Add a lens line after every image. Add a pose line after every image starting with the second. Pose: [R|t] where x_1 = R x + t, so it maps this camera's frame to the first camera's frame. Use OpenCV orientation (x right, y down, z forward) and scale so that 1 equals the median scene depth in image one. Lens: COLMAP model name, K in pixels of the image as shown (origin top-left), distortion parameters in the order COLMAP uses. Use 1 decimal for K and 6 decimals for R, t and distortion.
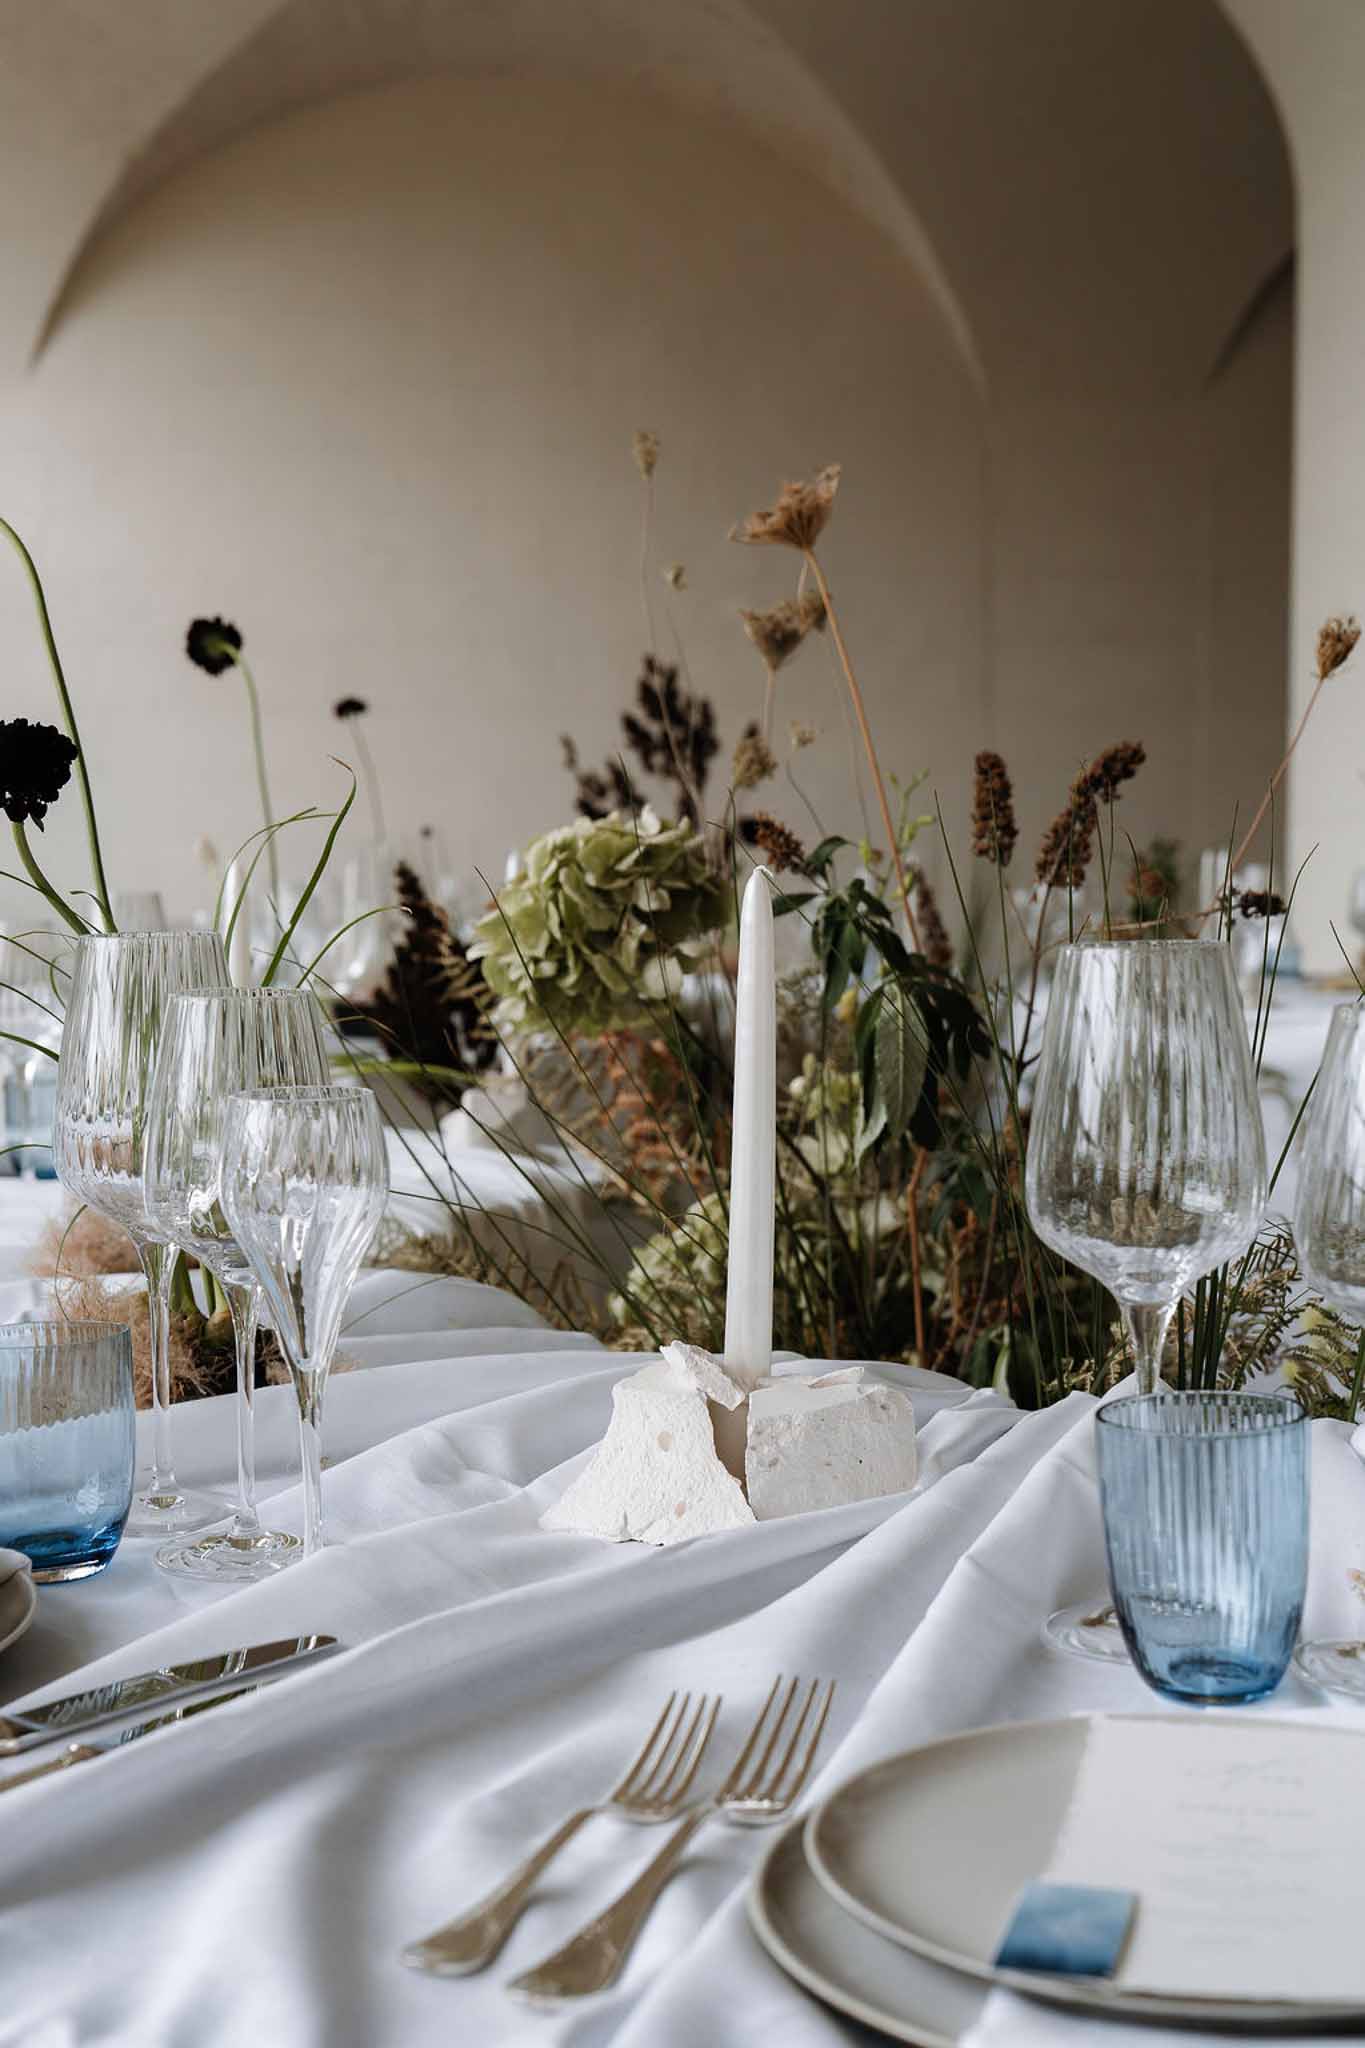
lens RADIAL K [[2737.8, 0, 700.8], [0, 2737.8, 1079.9], [0, 0, 1]] dist [0.018897, 0.000000]
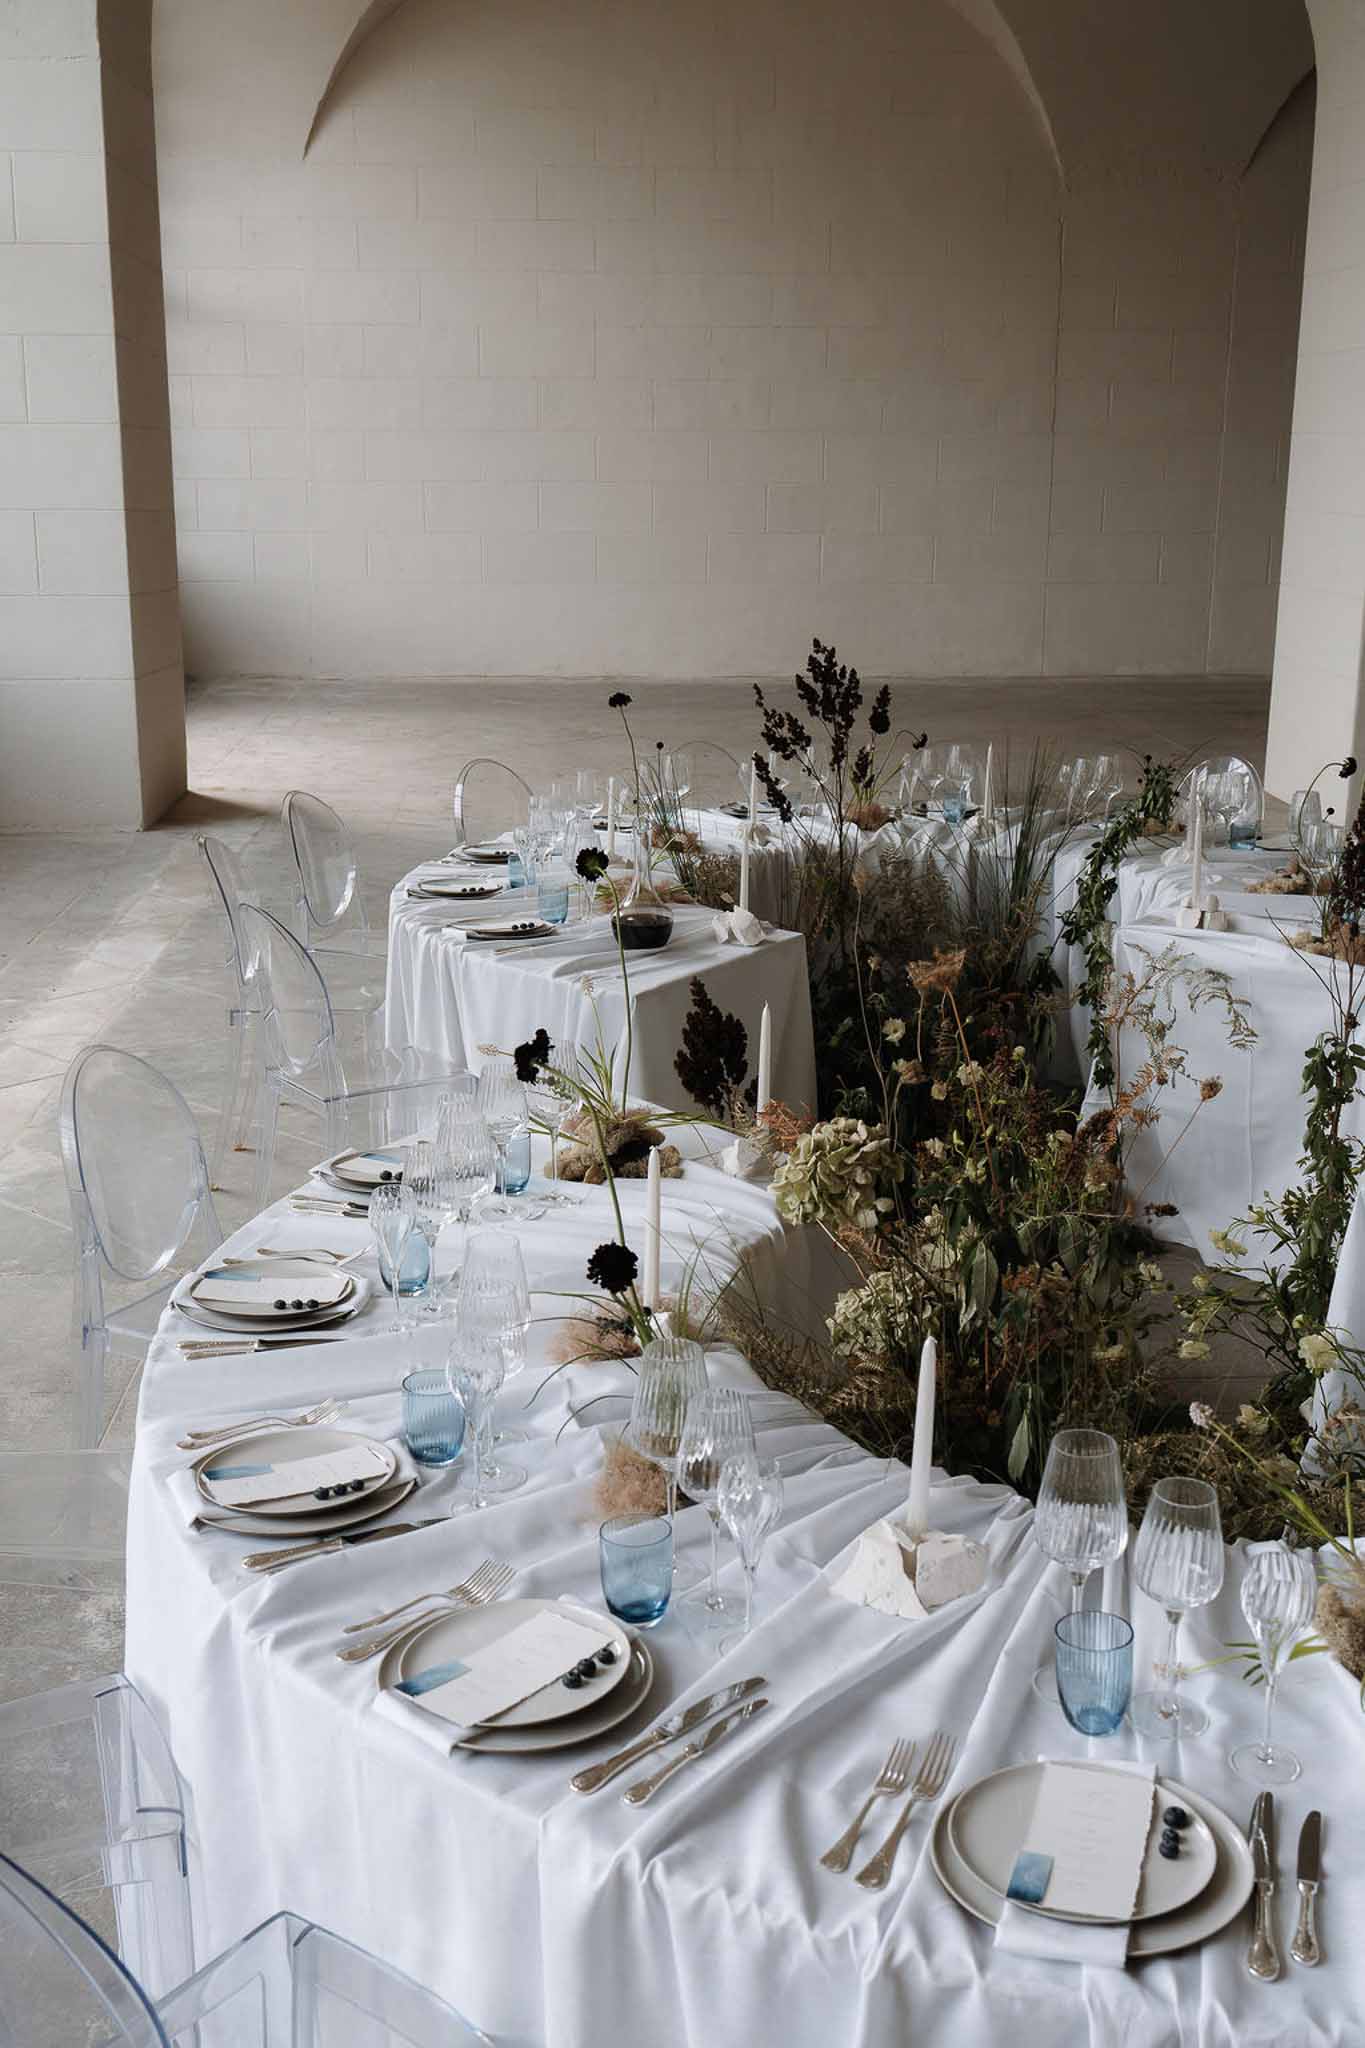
lens RADIAL K [[2198.4, 0, 696.8], [0, 2198.4, 1025.9], [0, 0, 1]] dist [0.000979, 0.000000]
pose [[0.998576, 0.030307, -0.043900, -0.071833], [-0.022080, 0.983954, 0.177052, -0.458682], [0.048562, -0.175830, 0.983222, -0.569804]]
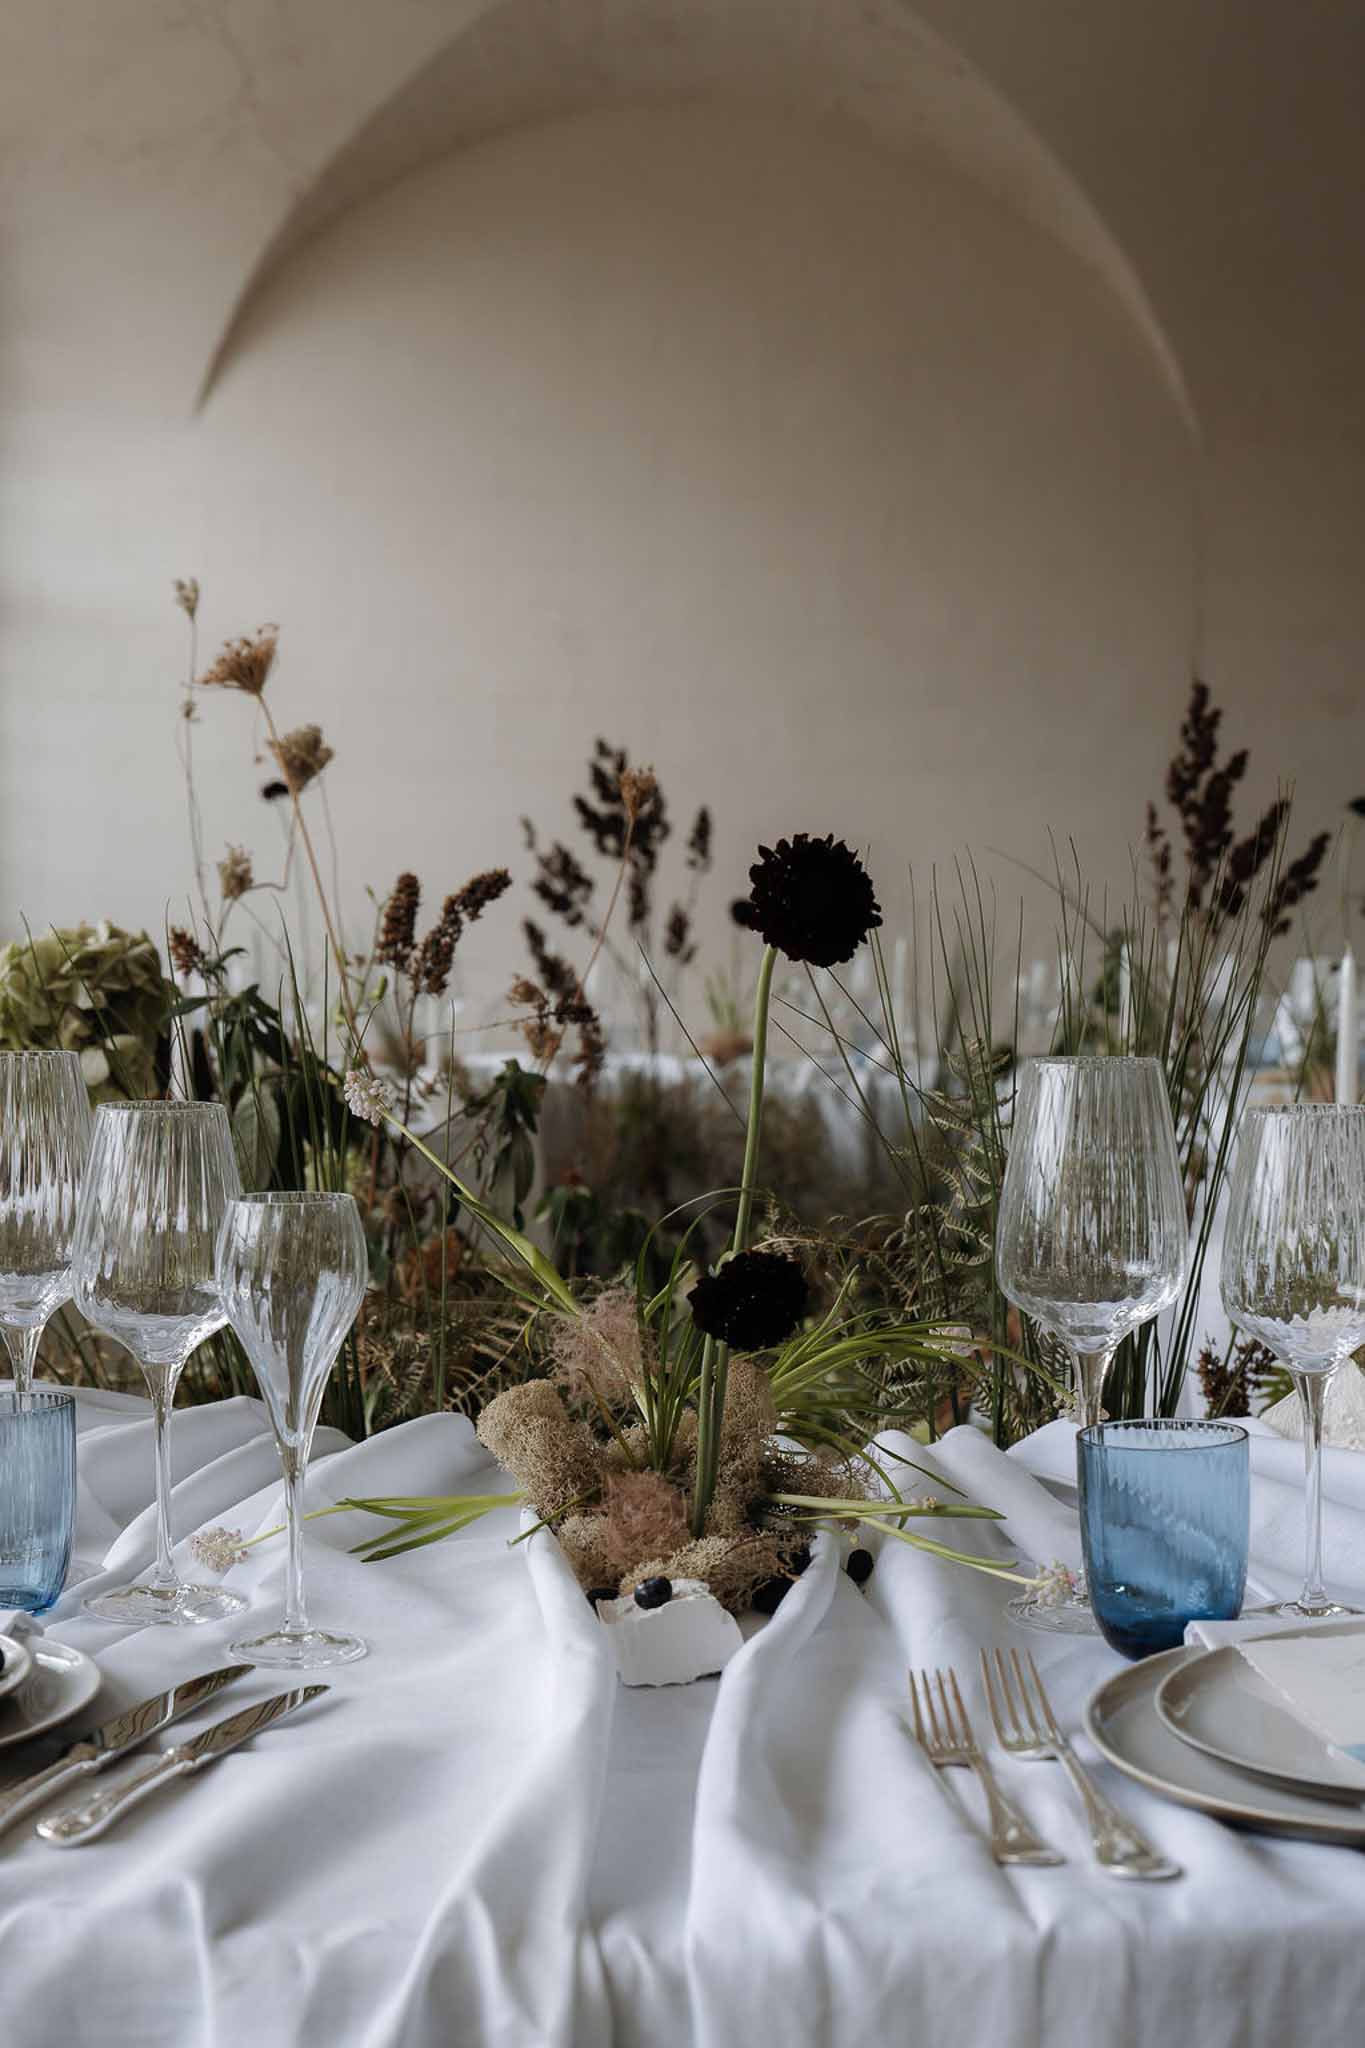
lens RADIAL K [[2957.3, 0, 769.6], [0, 2957.3, 1171.5], [0, 0, 1]] dist [0.014643, 0.000000]
pose [[0.997171, 0.018713, -0.072793, 0.362696], [-0.018526, 0.999823, 0.003240, -0.002365], [0.072841, -0.001882, 0.997342, -0.228270]]
